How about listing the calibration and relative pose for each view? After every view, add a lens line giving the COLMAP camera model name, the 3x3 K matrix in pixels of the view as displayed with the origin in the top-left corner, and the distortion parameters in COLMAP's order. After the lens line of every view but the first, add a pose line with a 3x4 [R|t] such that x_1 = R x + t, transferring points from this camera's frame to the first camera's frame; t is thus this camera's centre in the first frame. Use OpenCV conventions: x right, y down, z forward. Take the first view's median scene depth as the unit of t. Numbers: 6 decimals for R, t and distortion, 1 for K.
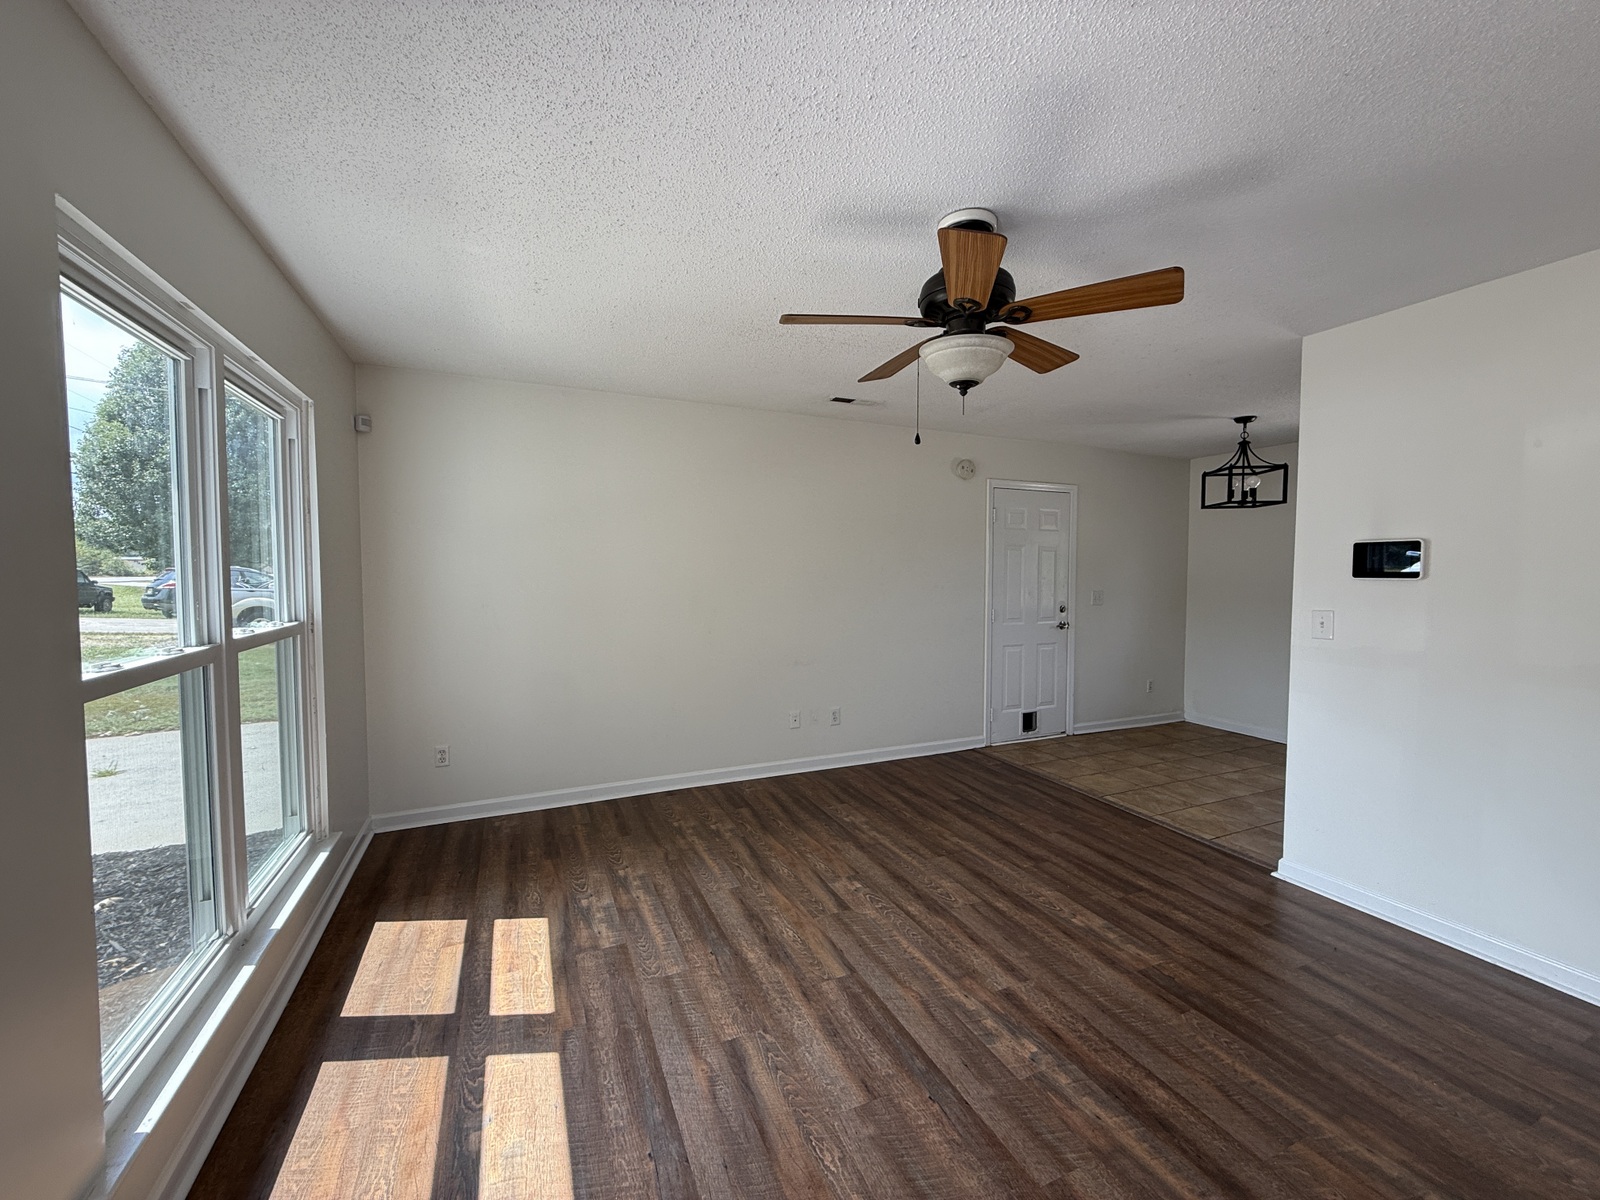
lens RADIAL K [[641.6, 0, 800.2], [0, 641.6, 600.8], [0, 0, 1]] dist [-0.001564, 0.000431]
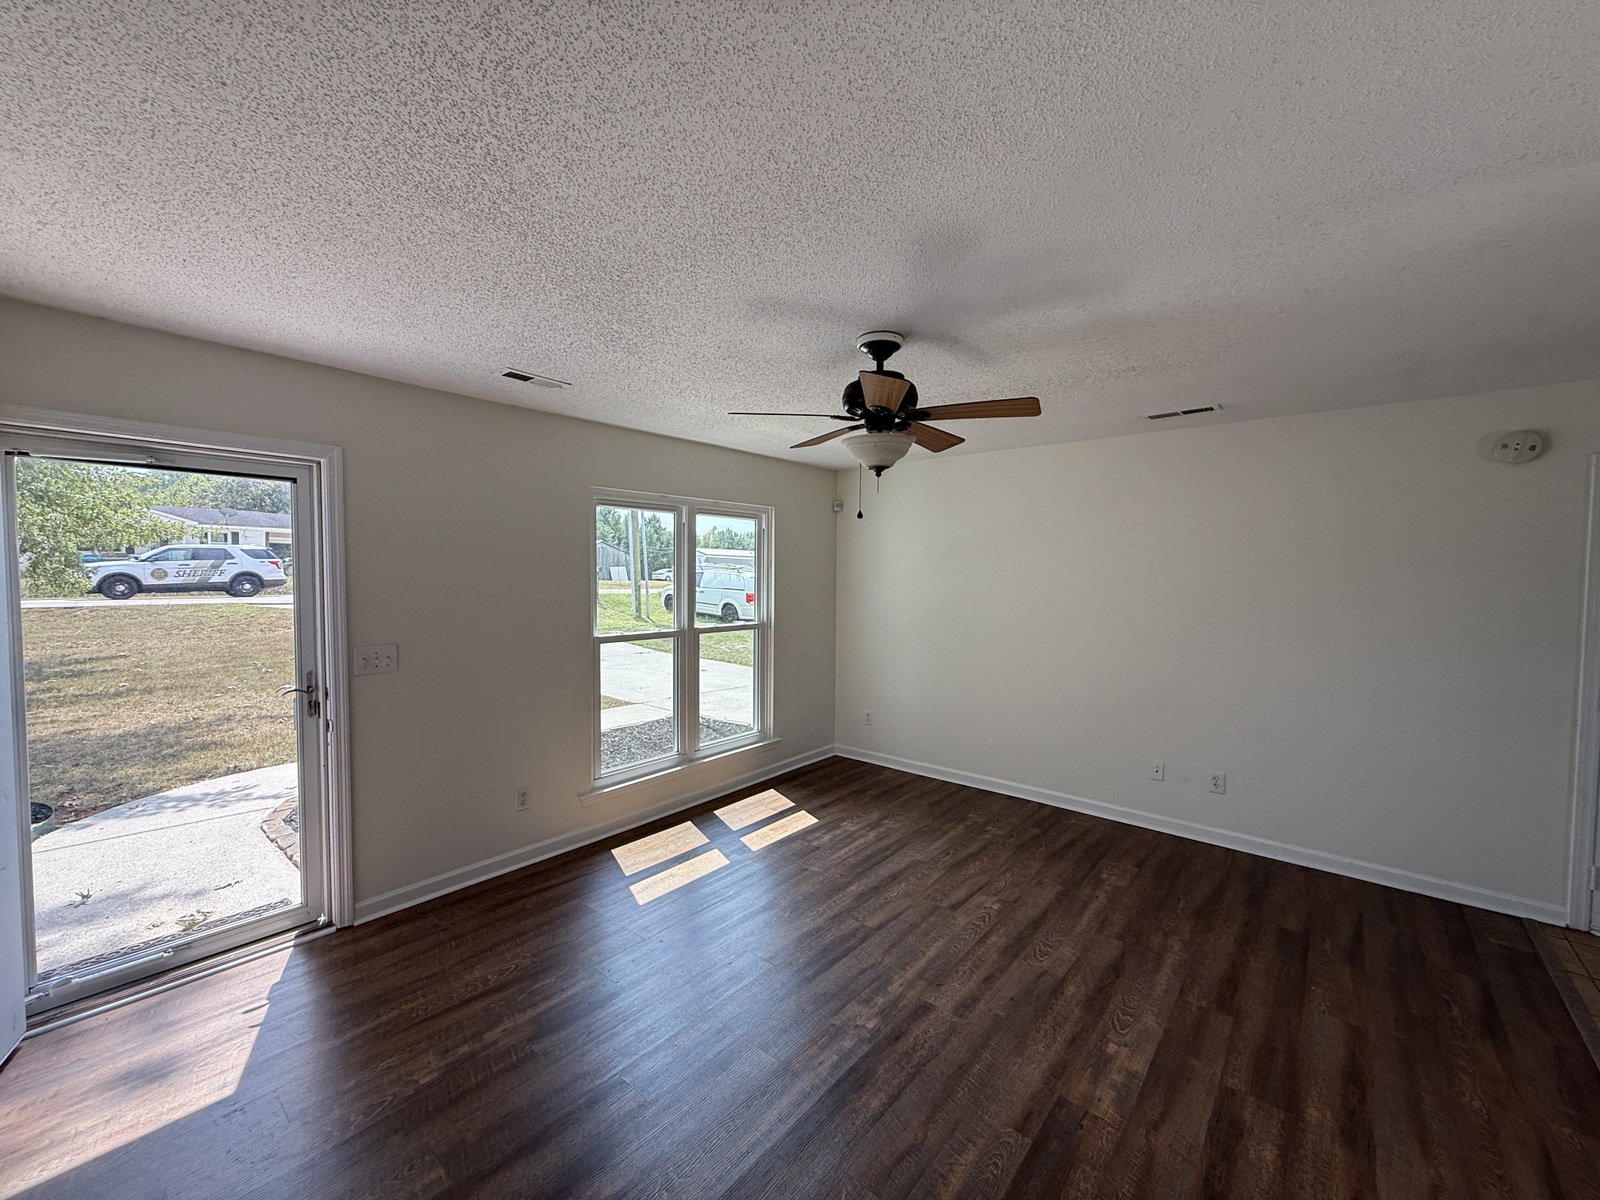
lens RADIAL K [[641.6, 0, 794.1], [0, 641.6, 597.3], [0, 0, 1]] dist [-0.001564, 0.000431]
pose [[0.426582, 0.035449, -0.903754, 0.841255], [-0.055158, 0.998391, 0.013126, -0.060035], [0.902766, 0.044250, 0.427851, 0.210377]]
